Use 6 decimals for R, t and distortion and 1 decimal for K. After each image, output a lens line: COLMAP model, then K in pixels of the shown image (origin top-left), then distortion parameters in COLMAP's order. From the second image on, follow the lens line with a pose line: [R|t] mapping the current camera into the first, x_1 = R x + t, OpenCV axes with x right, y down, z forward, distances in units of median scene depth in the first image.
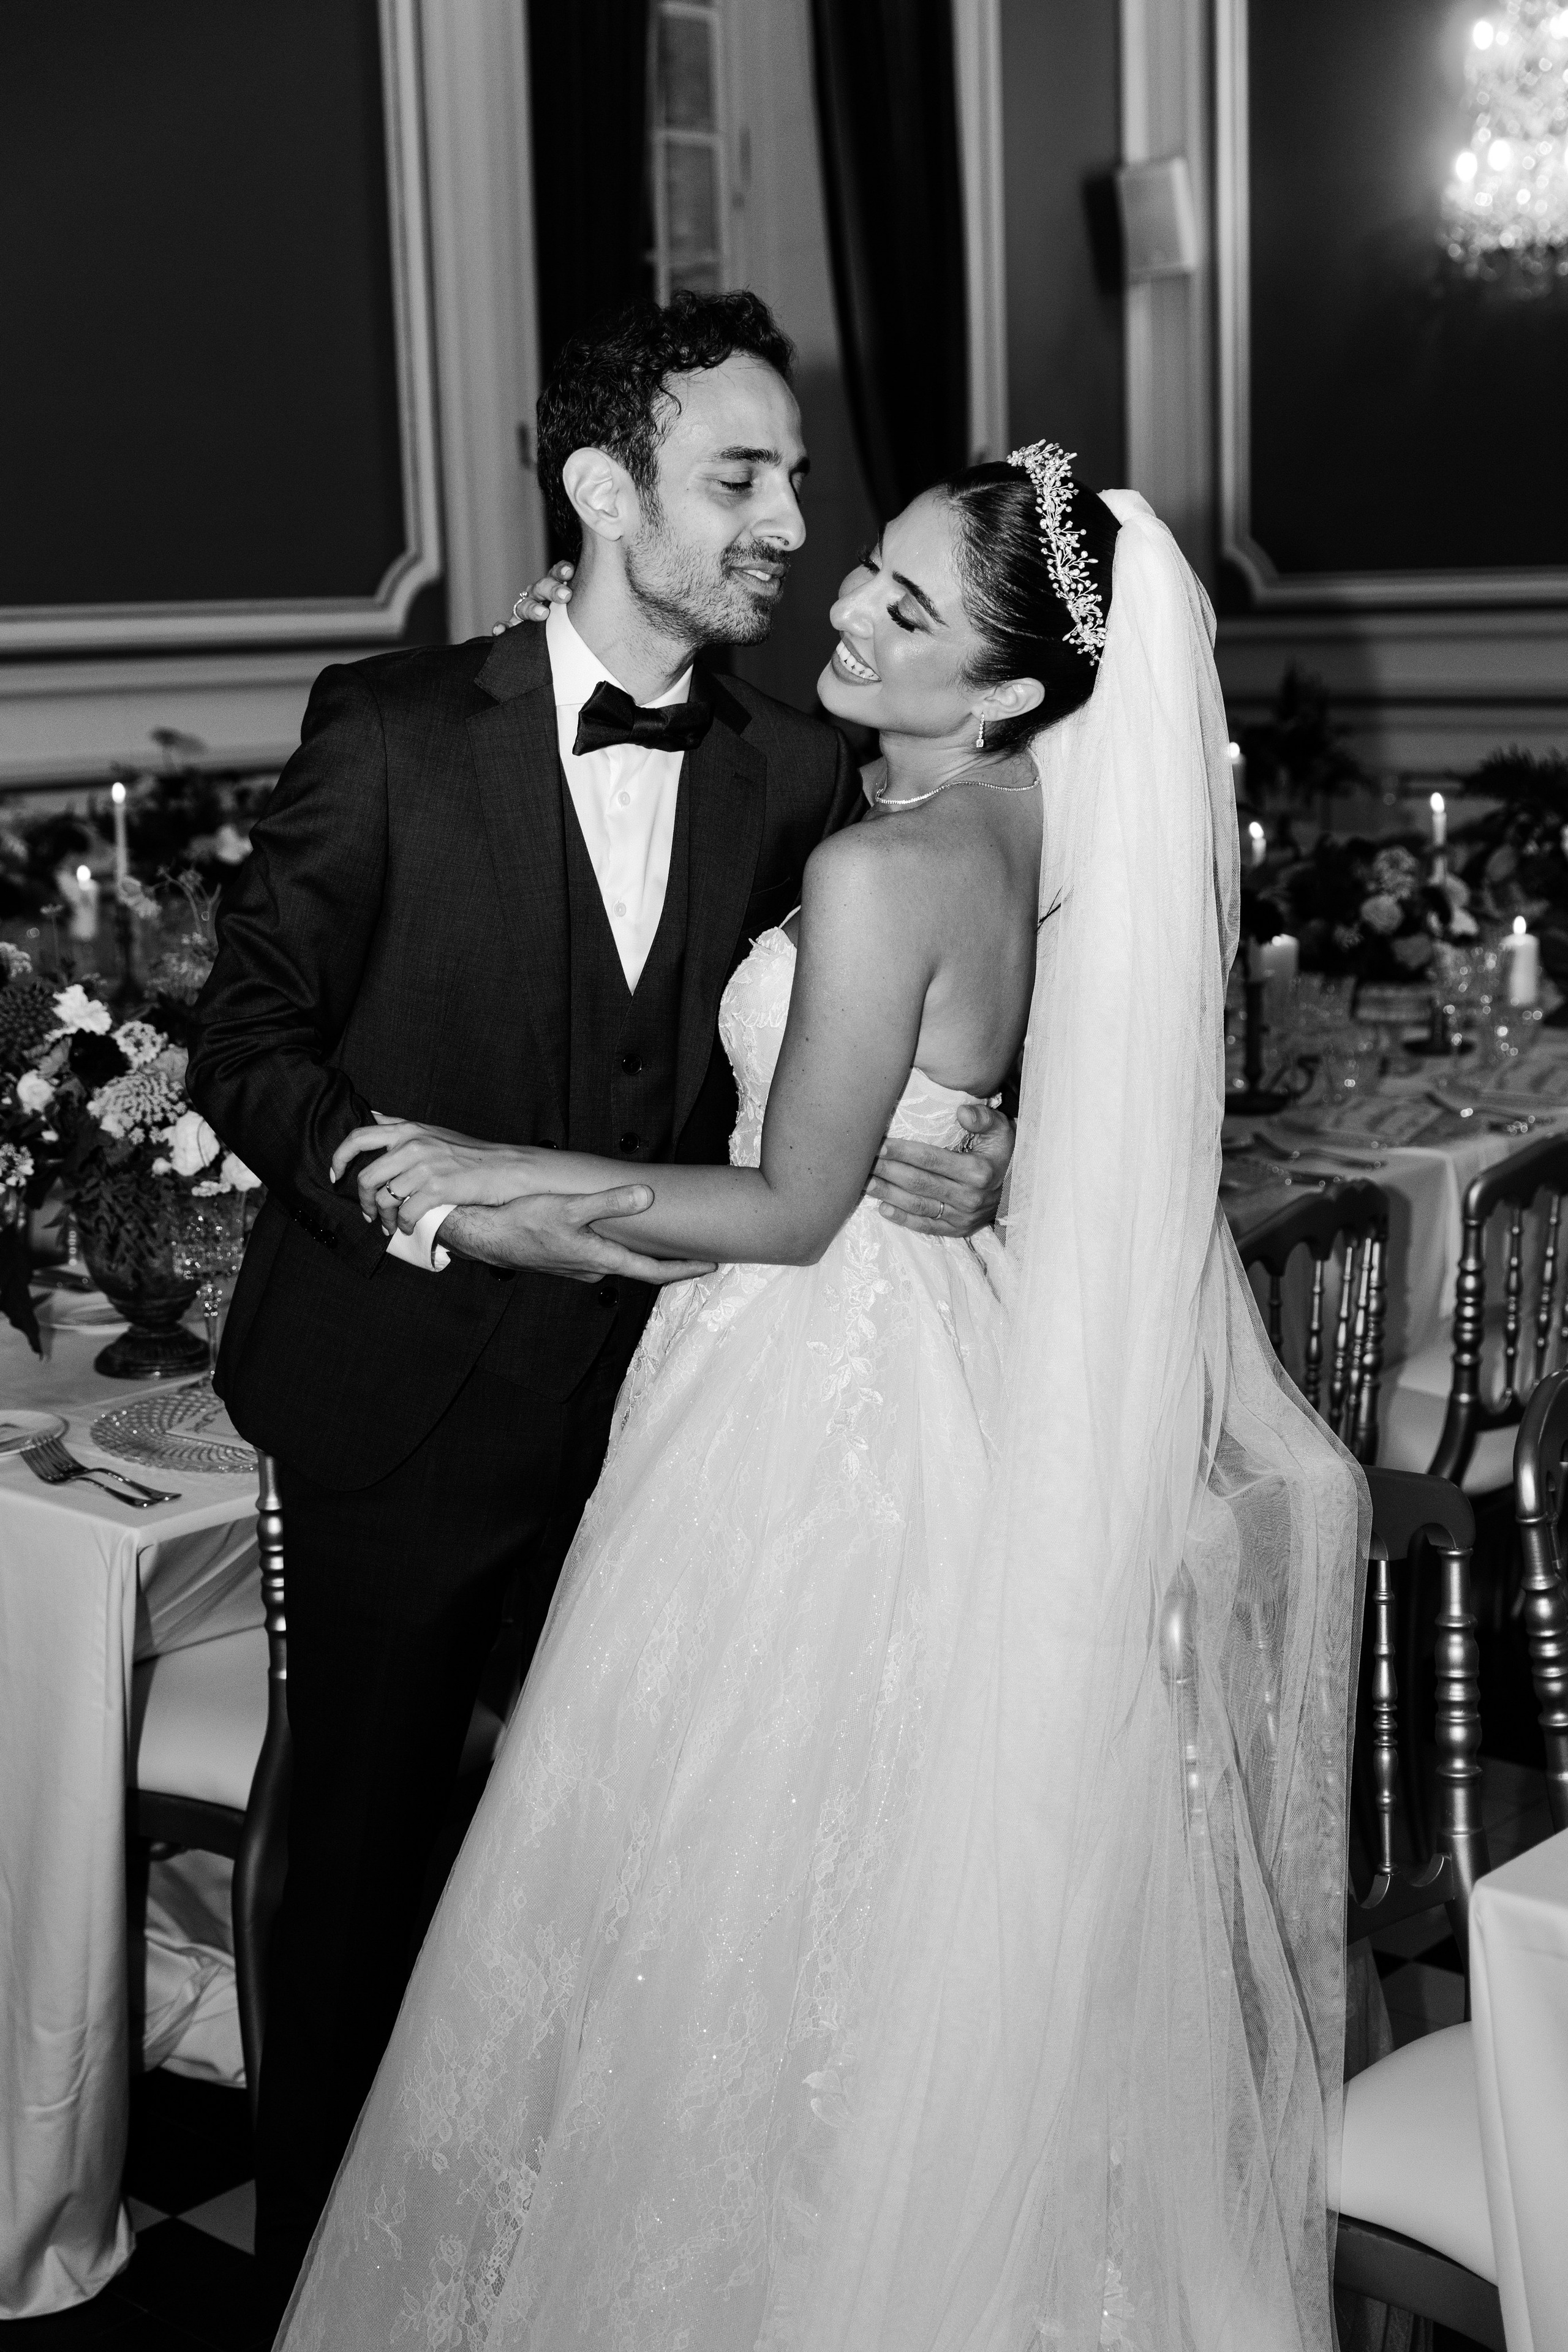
lens RADIAL K [[3248.9, 0, 799.2], [0, 3248.9, 1174.6], [0, 0, 1]] dist [0.000026, 0.000000]
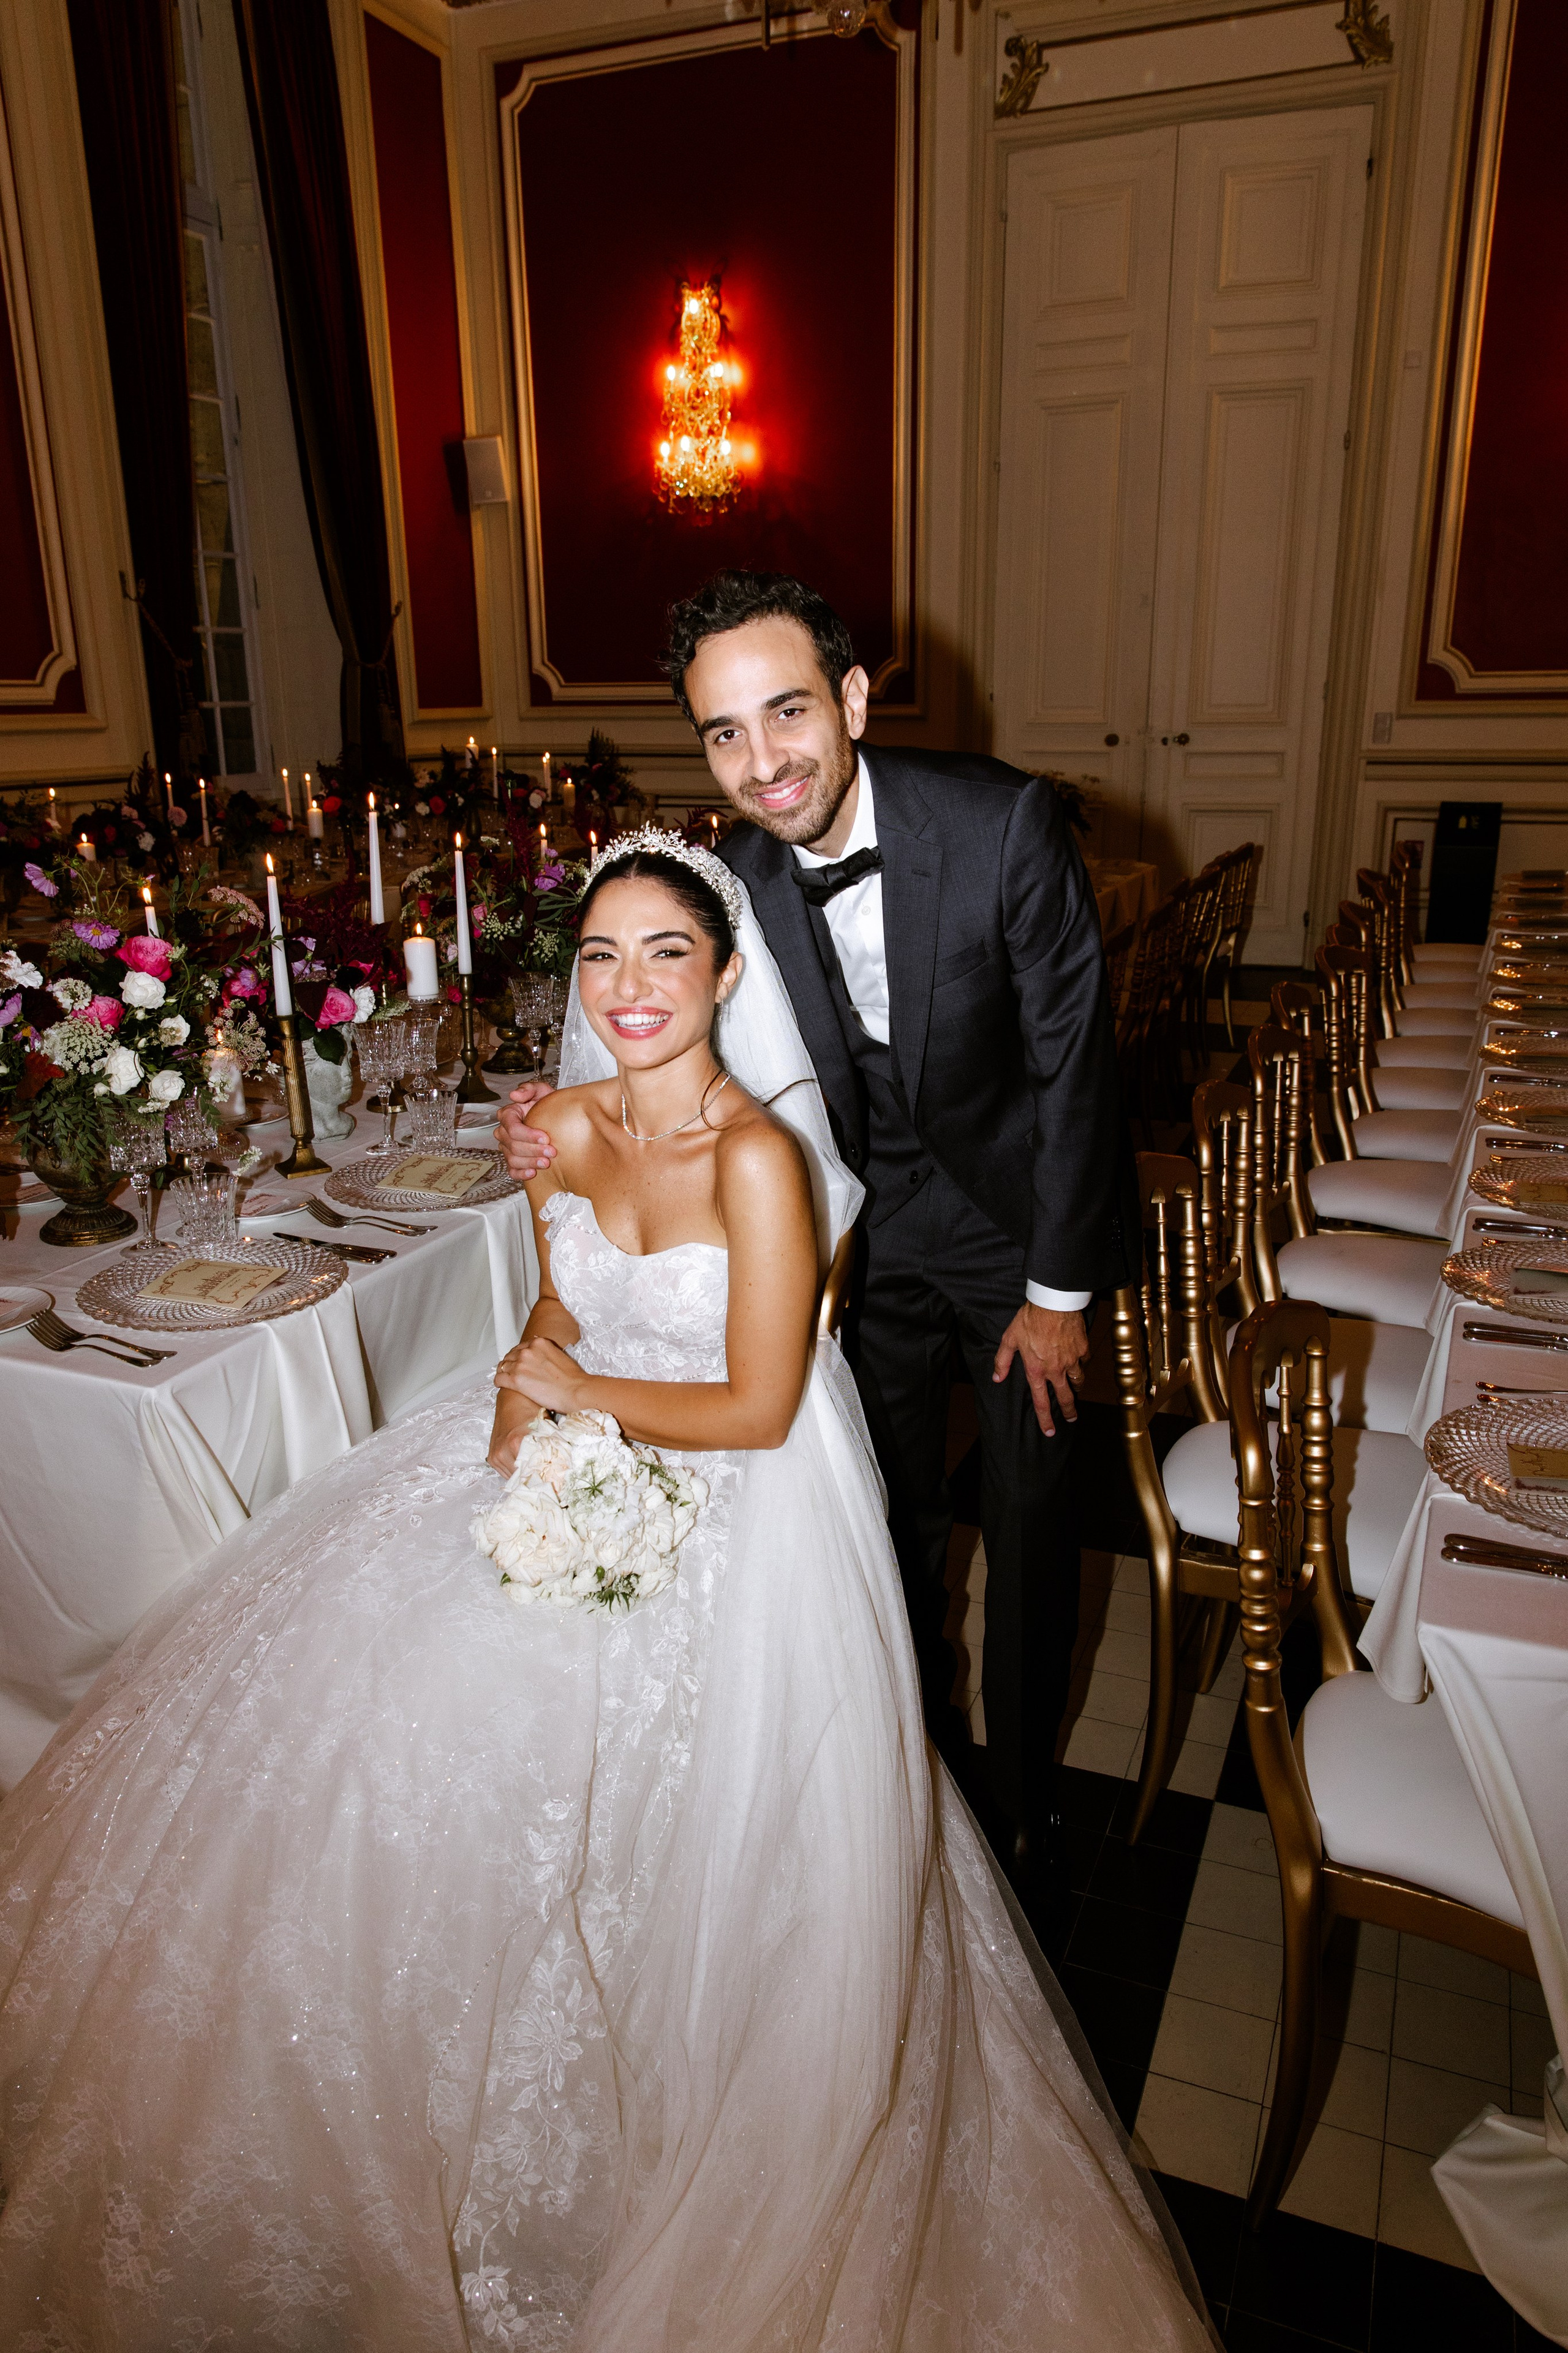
lens RADIAL K [[1620.5, 0, 784.9], [0, 1620.5, 1173.1], [0, 0, 1]] dist [0.016098, -0.007680]
pose [[0.945093, -0.073463, 0.318438, -0.105390], [0.039799, 0.993026, 0.110972, -0.021954], [-0.324369, -0.092205, 0.941426, 0.209576]]
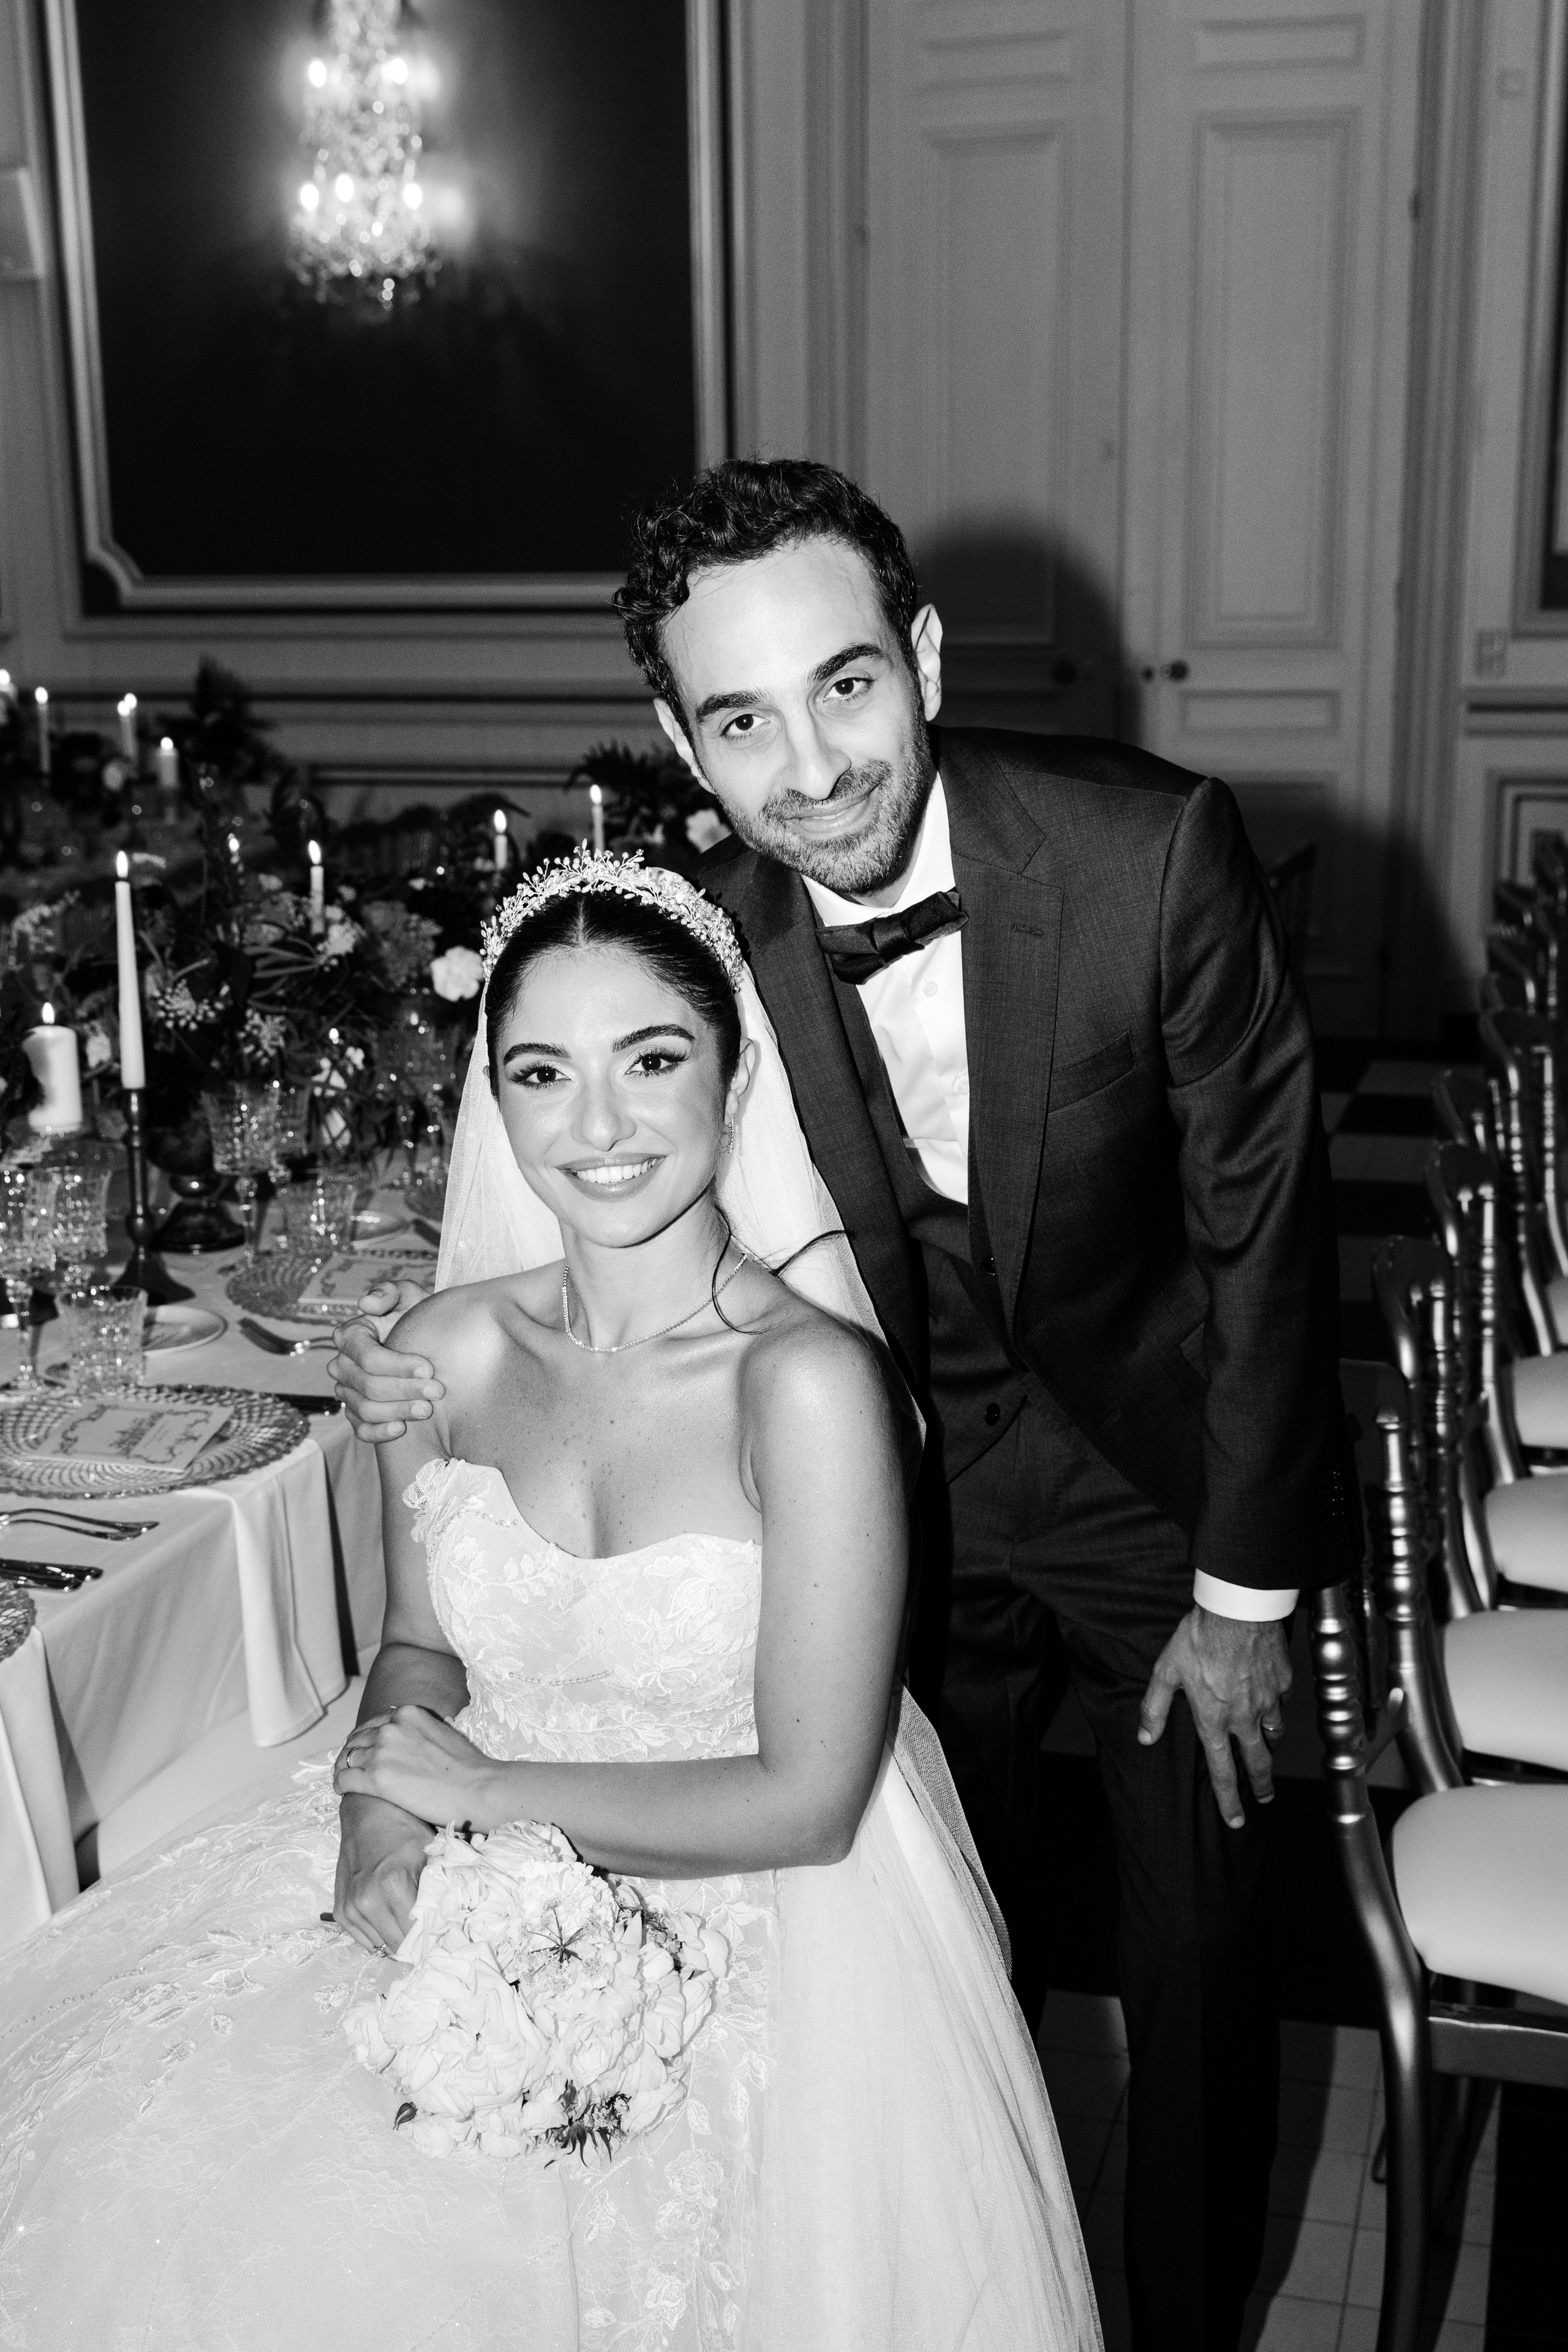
lens RADIAL K [[2750.7, 0, 787.4], [0, 2750.7, 1203.7], [0, 0, 1]] dist [0.024709, 0.000000]
pose [[0.901142, -0.075180, 0.426957, -0.151719], [0.059283, 0.996967, 0.050427, -0.029857], [-0.429453, -0.020131, 0.902865, 0.211685]]
